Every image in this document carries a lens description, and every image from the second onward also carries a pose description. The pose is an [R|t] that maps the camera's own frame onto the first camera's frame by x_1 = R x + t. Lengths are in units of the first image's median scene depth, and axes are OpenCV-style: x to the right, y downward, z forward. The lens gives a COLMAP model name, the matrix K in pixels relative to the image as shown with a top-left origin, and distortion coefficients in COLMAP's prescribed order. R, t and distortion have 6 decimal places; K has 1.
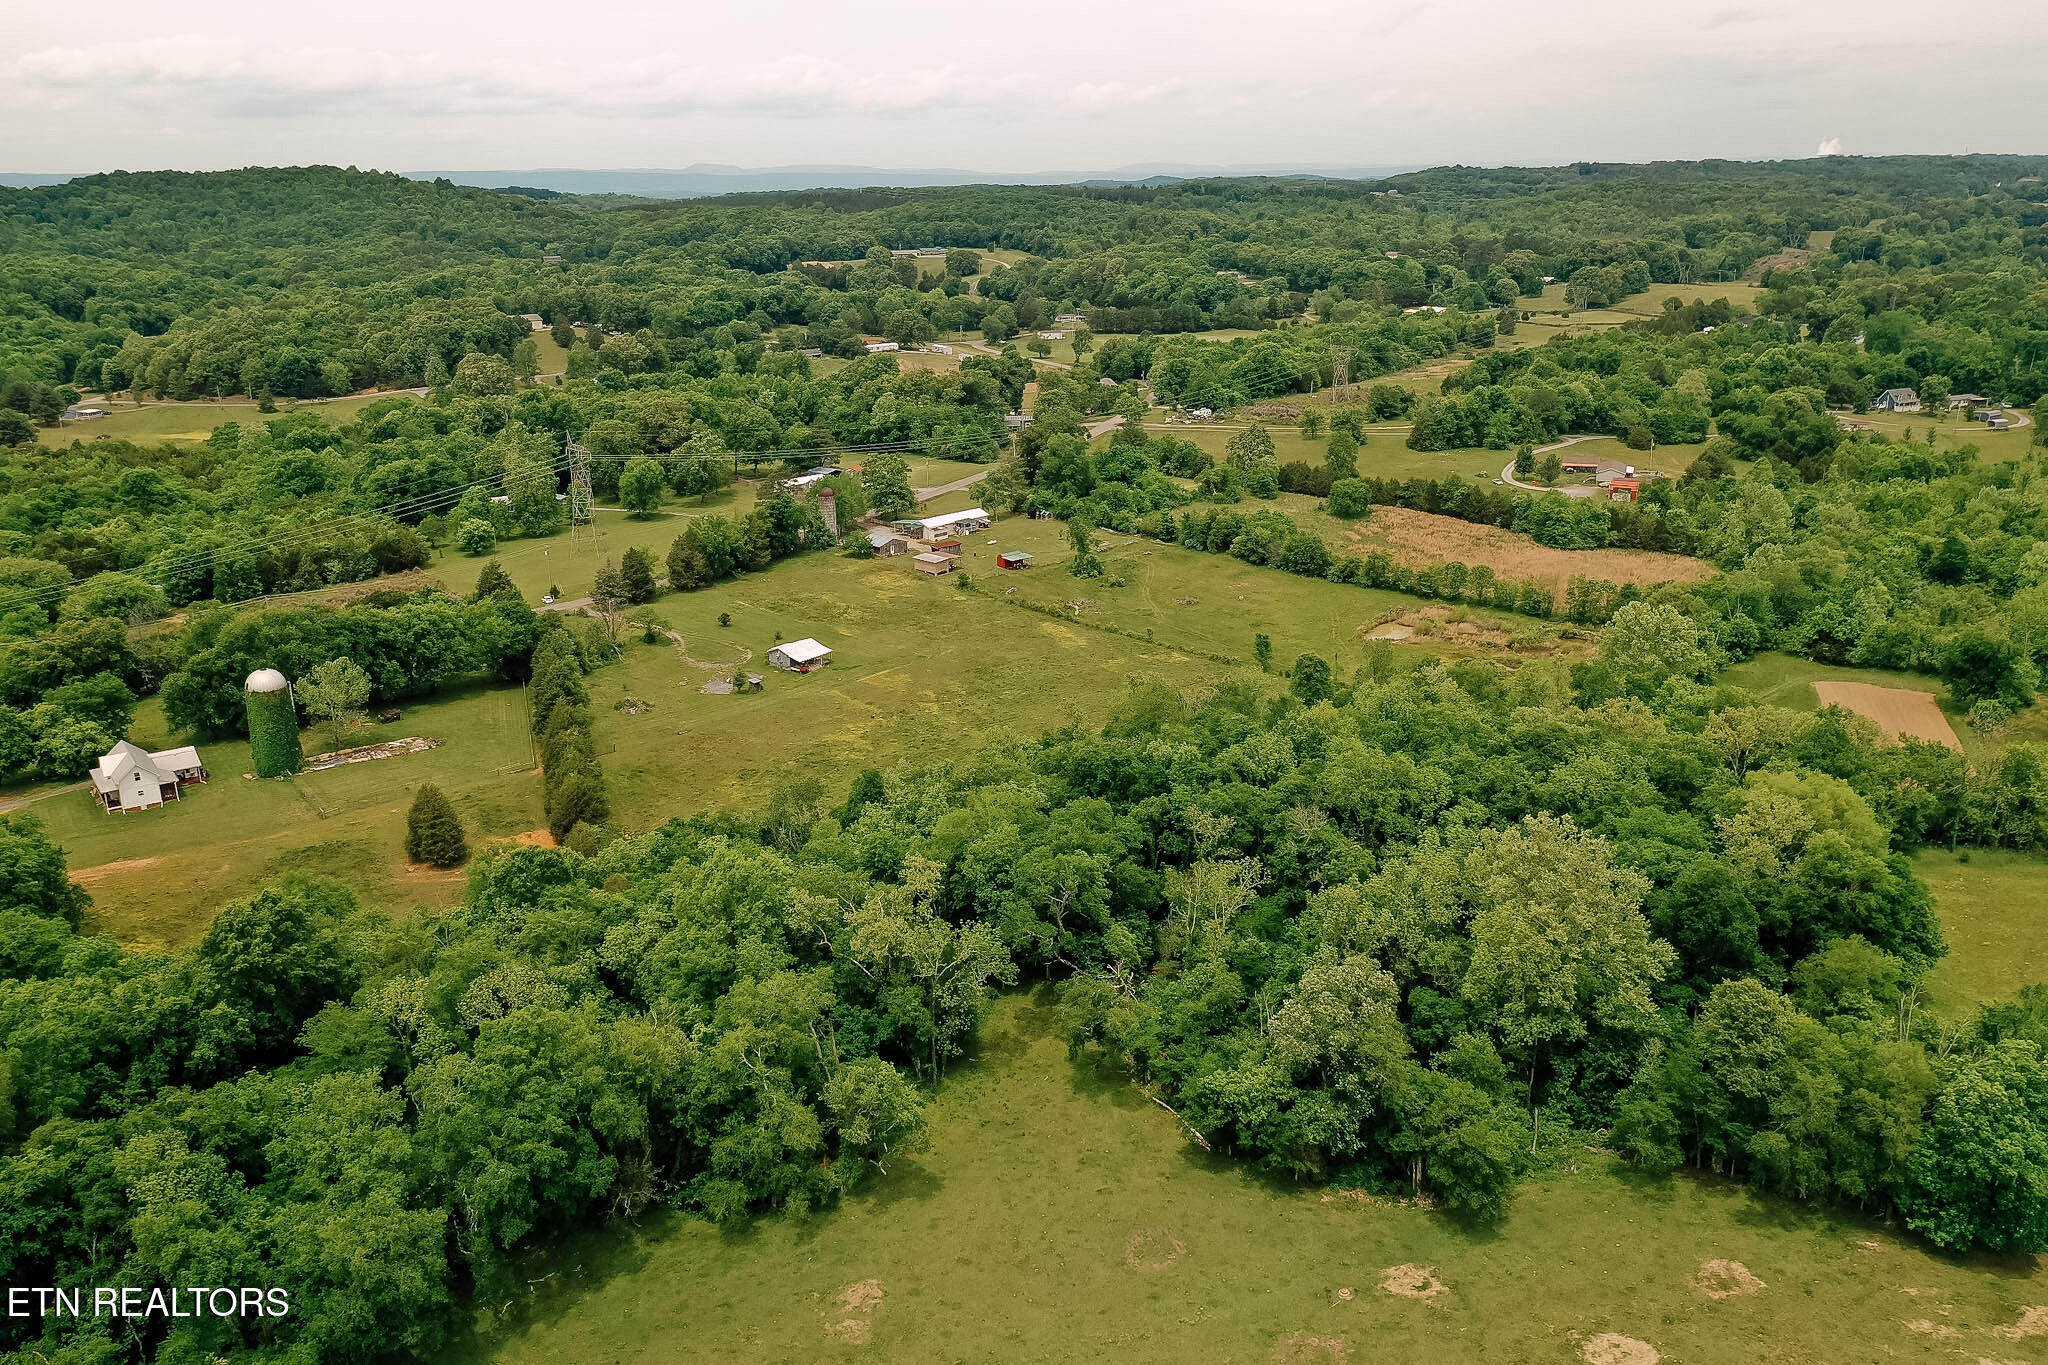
lens RADIAL K [[1558.2, 0, 1024.0], [0, 1558.2, 682.5], [0, 0, 1]] dist [-0.015142, -0.005946]
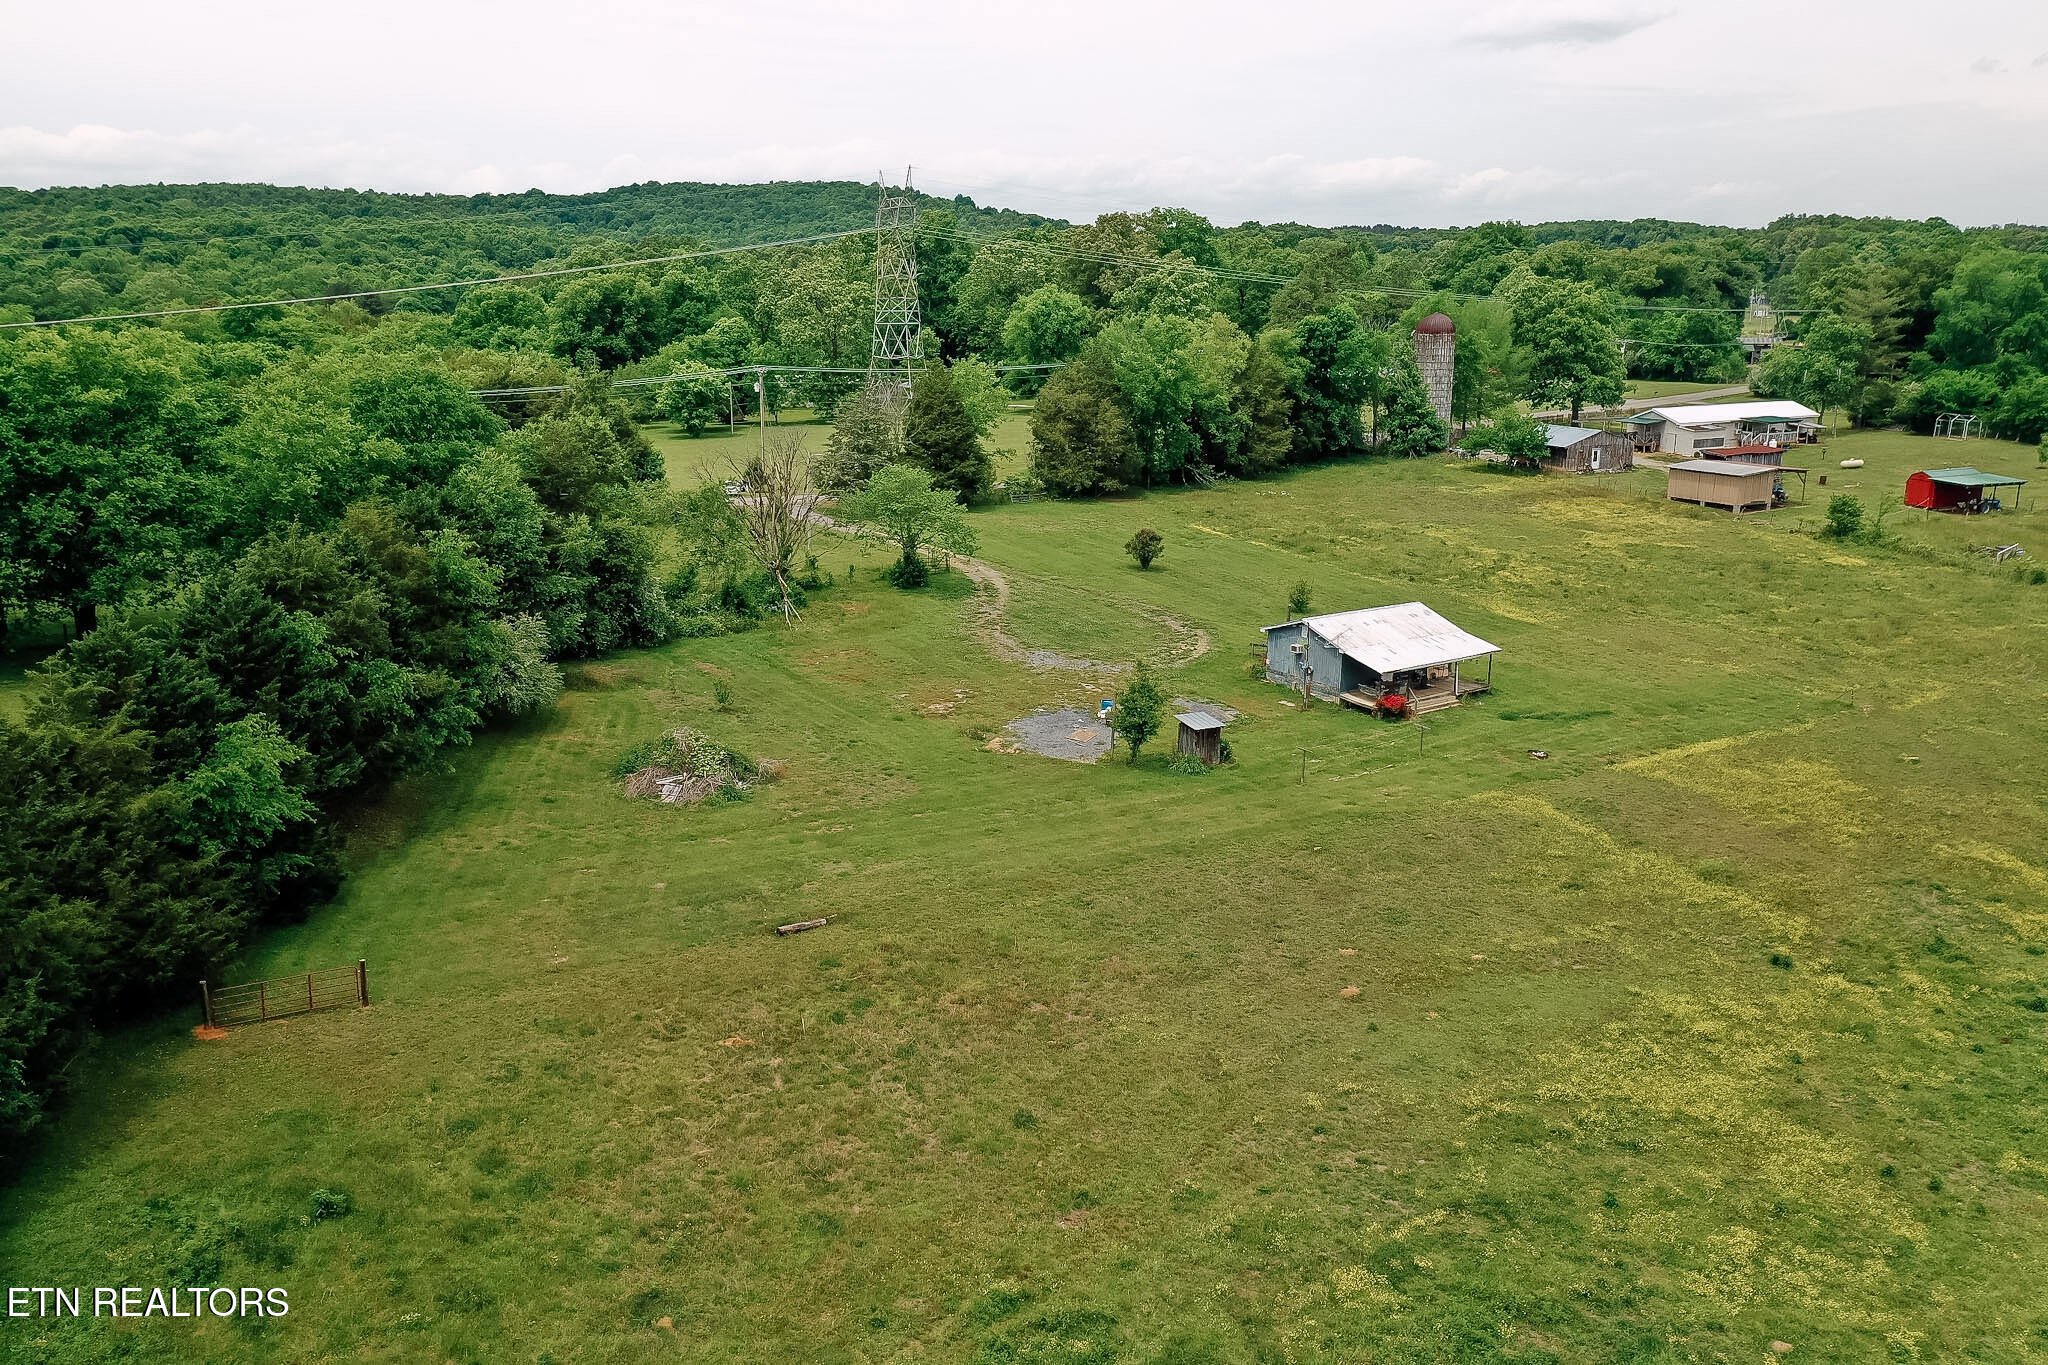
lens RADIAL K [[1558.2, 0, 1024.0], [0, 1558.2, 682.5], [0, 0, 1]] dist [-0.015142, -0.005946]
pose [[0.946458, 0.091268, -0.309658, -0.097419], [-0.109293, 0.993150, -0.041330, 0.004735], [0.303764, 0.072961, 0.949949, 0.597468]]
